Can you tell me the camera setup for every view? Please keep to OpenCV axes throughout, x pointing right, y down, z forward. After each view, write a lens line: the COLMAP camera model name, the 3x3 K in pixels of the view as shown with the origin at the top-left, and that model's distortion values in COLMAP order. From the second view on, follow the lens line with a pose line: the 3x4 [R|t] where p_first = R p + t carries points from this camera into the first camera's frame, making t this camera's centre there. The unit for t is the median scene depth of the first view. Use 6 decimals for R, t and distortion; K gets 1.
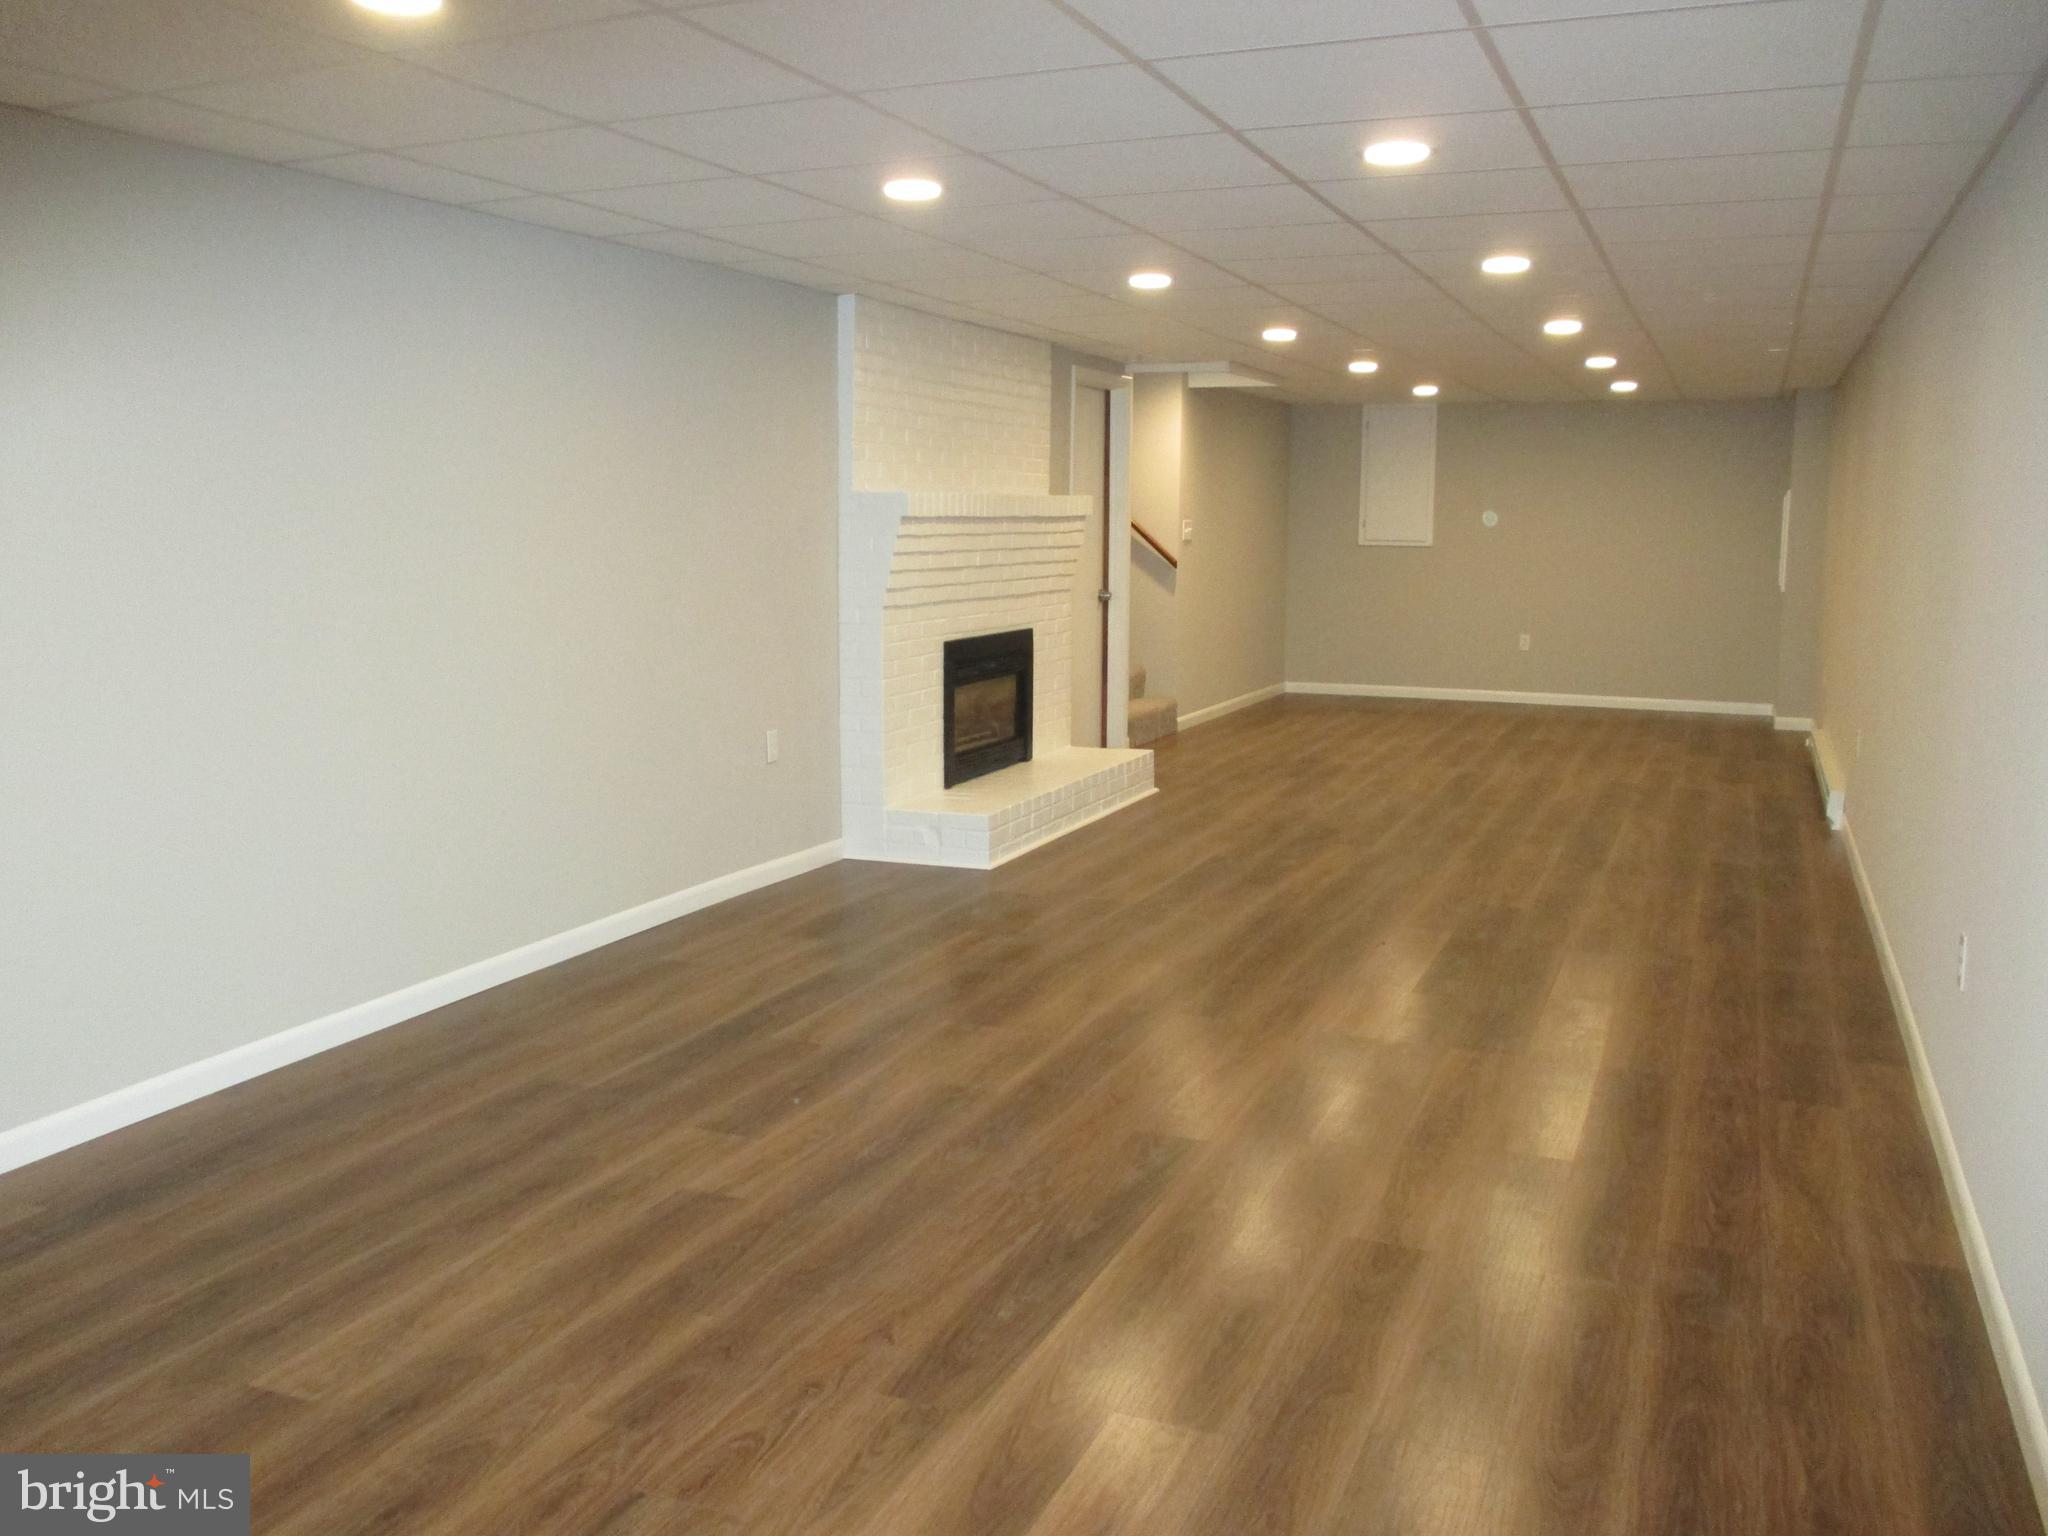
lens RADIAL K [[1695.2, 0, 1024.0], [0, 1695.2, 768.0], [0, 0, 1]] dist [-0.007277, 0.006229]
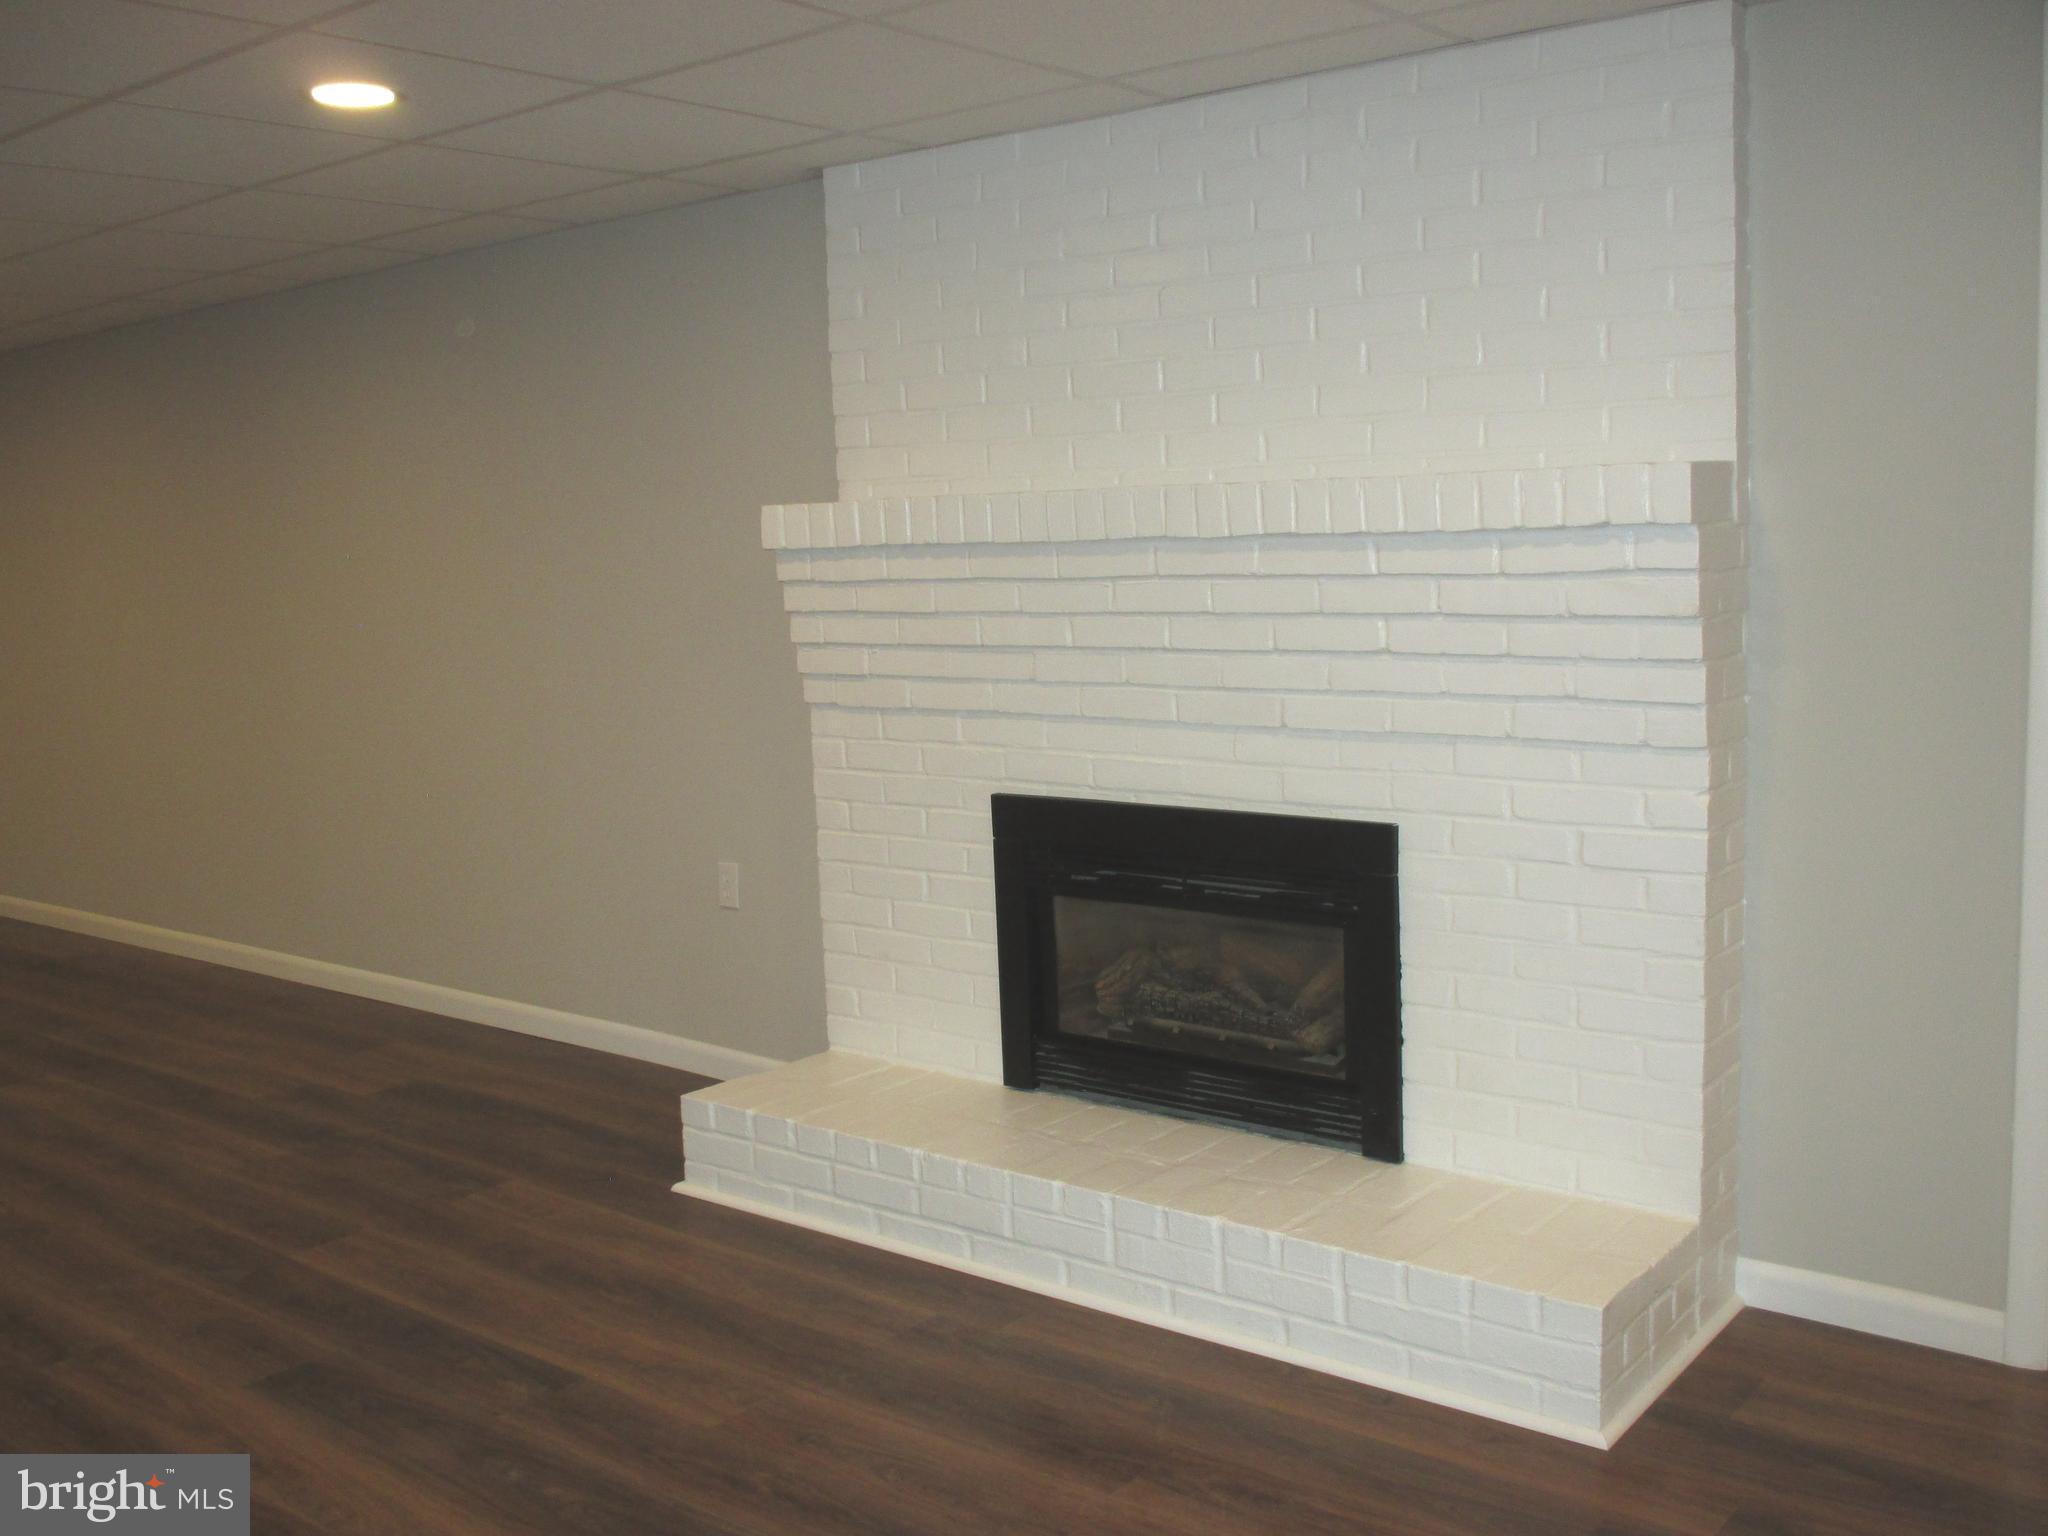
lens RADIAL K [[1895.5, 0, 1019.4], [0, 1895.5, 737.9], [0, 0, 1]] dist [-0.056572, 0.009455]
pose [[-0.266695, 0.103664, -0.958190, 0.461919], [-0.120957, 0.982738, 0.139985, -0.163192], [0.956161, 0.153233, -0.249552, 1.104007]]
